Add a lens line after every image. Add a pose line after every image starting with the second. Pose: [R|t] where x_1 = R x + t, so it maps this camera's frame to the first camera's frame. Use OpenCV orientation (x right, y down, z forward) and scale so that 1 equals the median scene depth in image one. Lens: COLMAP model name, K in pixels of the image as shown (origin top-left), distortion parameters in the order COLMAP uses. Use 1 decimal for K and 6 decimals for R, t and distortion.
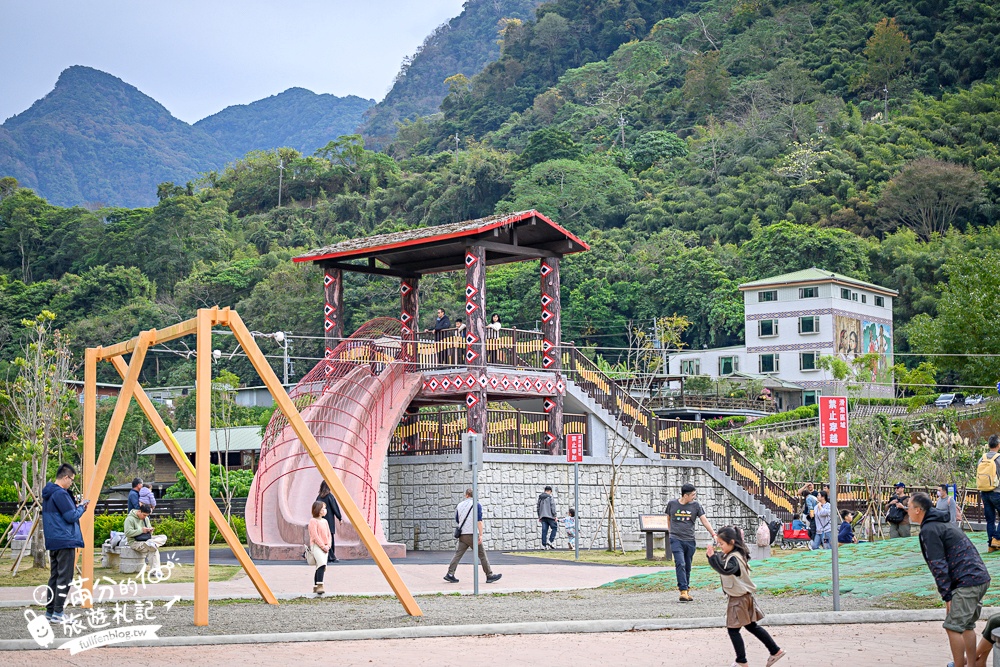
lens RADIAL K [[1819.7, 0, 500.0], [0, 1819.7, 333.5], [0, 0, 1]] dist [-0.034201, -0.015810]
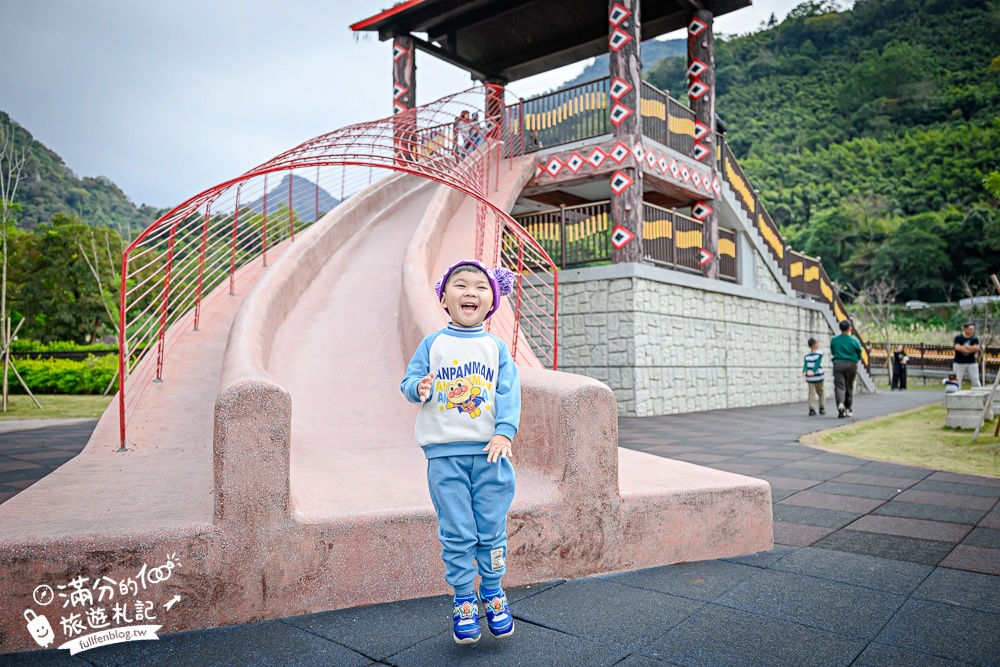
lens RADIAL K [[736.4, 0, 500.0], [0, 736.4, 333.5], [0, 0, 1]] dist [0.004524, 0.001923]
pose [[0.999156, 0.007246, 0.040430, -0.057227], [-0.009427, 0.998496, 0.054011, 0.063901], [-0.039978, -0.054347, 0.997722, 0.620108]]
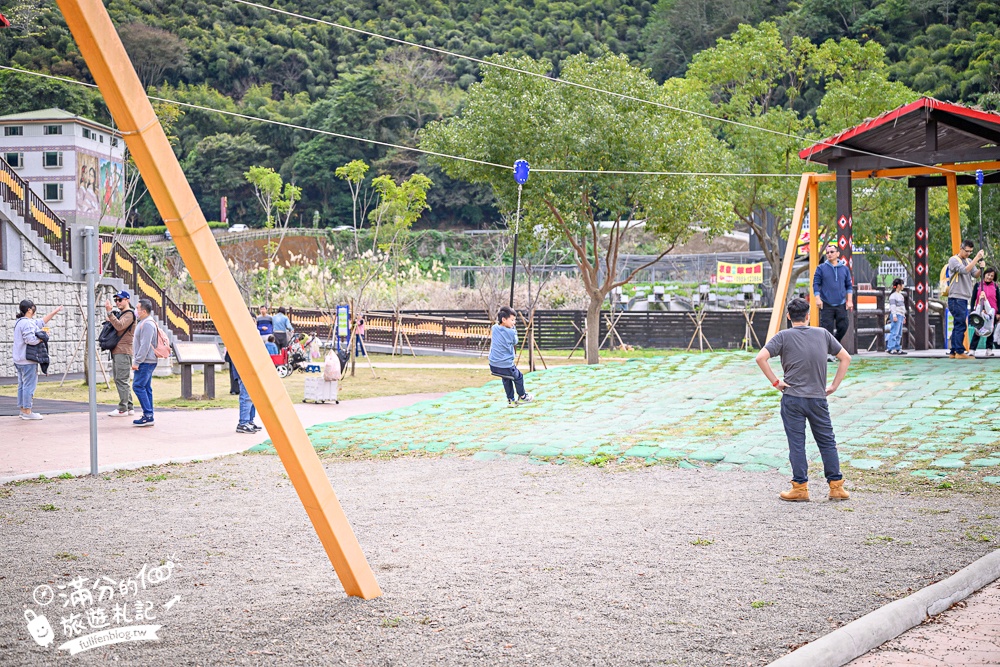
lens RADIAL K [[1443.9, 0, 500.0], [0, 1443.9, 333.5], [0, 0, 1]] dist [0.011912, -0.023070]
pose [[0.869888, -0.004904, 0.493224, -0.074497], [-0.046048, 0.994776, 0.091106, 0.021762], [-0.491094, -0.101964, 0.865118, 0.262976]]
